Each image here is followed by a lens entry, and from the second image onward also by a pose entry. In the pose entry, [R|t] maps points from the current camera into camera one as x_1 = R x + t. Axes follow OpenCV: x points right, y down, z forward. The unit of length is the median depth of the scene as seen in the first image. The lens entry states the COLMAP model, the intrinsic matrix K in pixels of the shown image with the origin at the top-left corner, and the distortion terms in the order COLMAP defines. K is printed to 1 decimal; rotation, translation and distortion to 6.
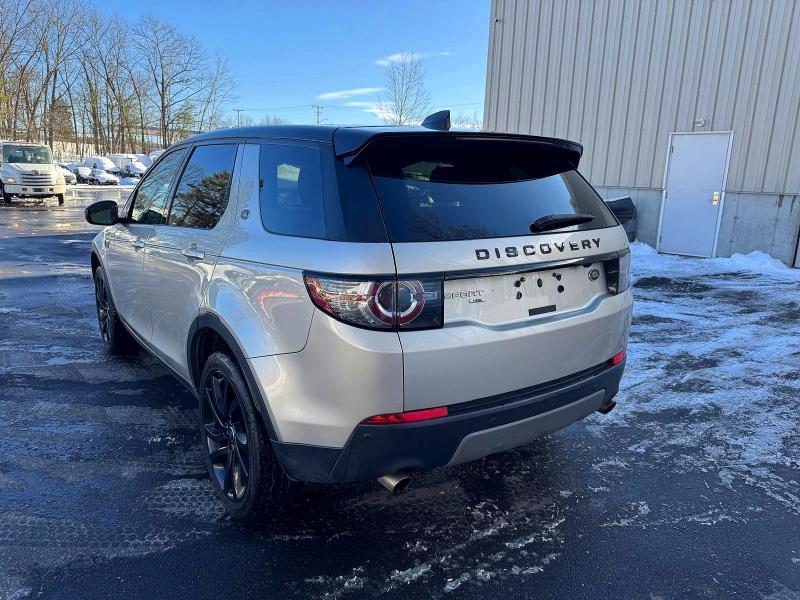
lens RADIAL K [[576.6, 0, 400.8], [0, 576.6, 315.9], [0, 0, 1]] dist [0.007979, 0.001694]
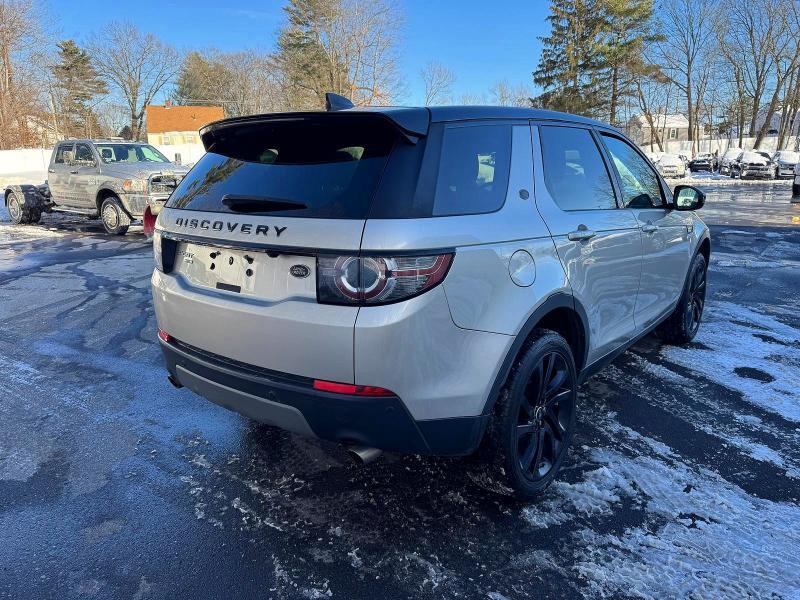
lens RADIAL K [[602.0, 0, 418.3], [0, 602.0, 323.9], [0, 0, 1]] dist [0.006896, 0.000374]
pose [[0.229982, 0.239561, -0.943249, 1.301512], [-0.210041, 0.958605, 0.192249, -0.216104], [0.950258, 0.153907, 0.270780, 1.006049]]
